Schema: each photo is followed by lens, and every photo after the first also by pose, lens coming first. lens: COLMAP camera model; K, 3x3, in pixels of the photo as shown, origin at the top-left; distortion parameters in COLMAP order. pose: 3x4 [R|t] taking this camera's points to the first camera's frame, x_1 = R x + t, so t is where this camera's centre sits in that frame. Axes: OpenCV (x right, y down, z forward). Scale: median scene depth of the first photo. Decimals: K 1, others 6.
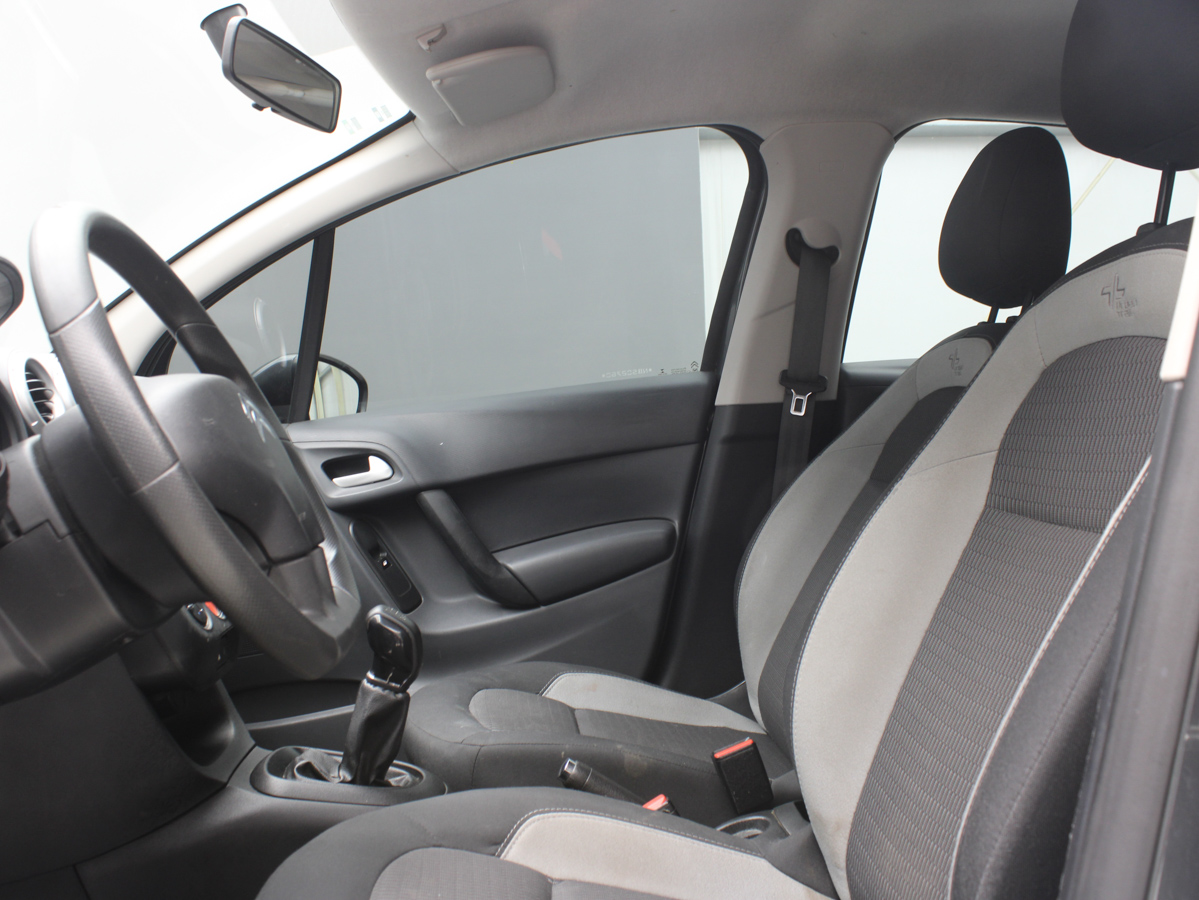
lens RADIAL K [[1217.4, 0, 595.0], [0, 1217.4, 447.6], [0, 0, 1]] dist [-0.181146, 0.151267]
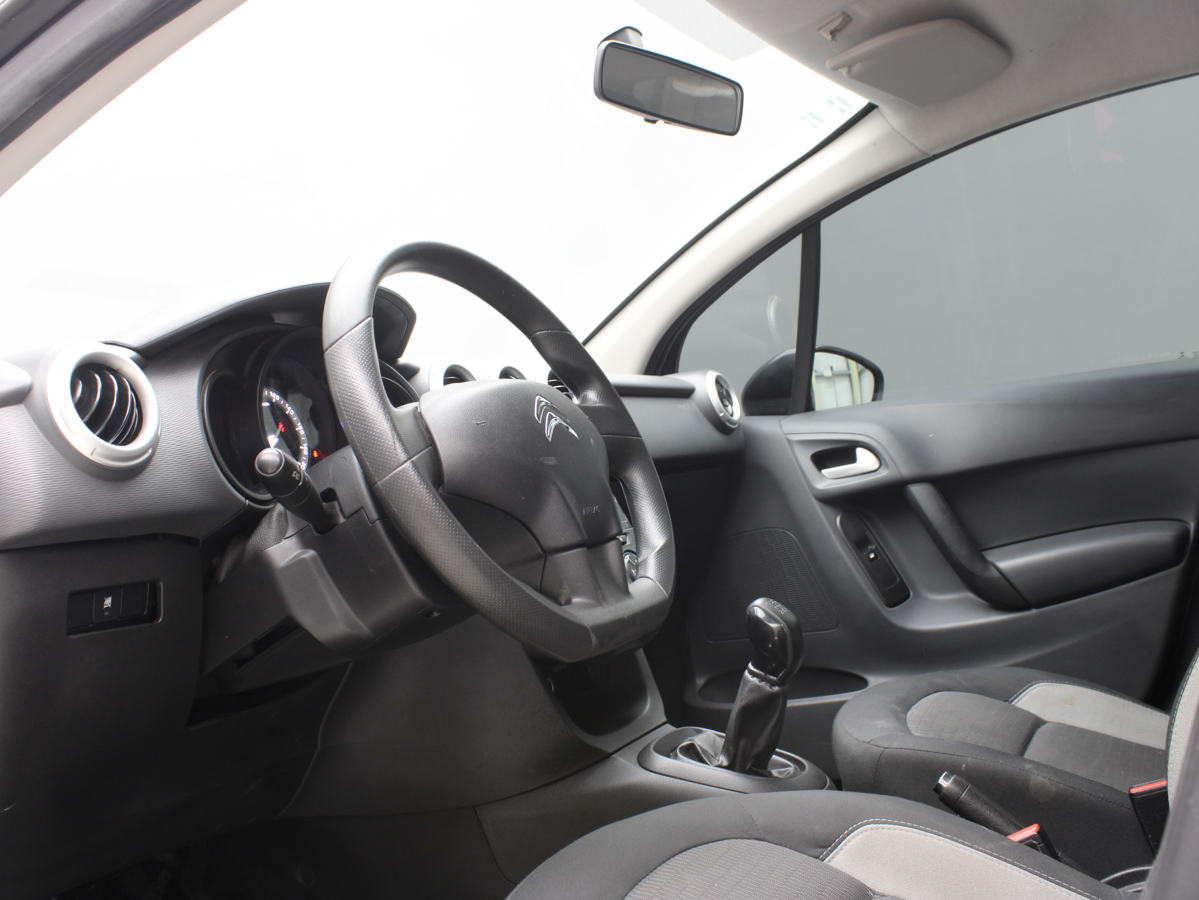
lens RADIAL K [[1217.4, 0, 595.0], [0, 1217.4, 447.6], [0, 0, 1]] dist [-0.181146, 0.151267]
pose [[0.839995, 0.006824, -0.542552, 0.181208], [0.000371, 0.999913, 0.013151, -0.006735], [0.542594, -0.011248, 0.839920, 0.048491]]
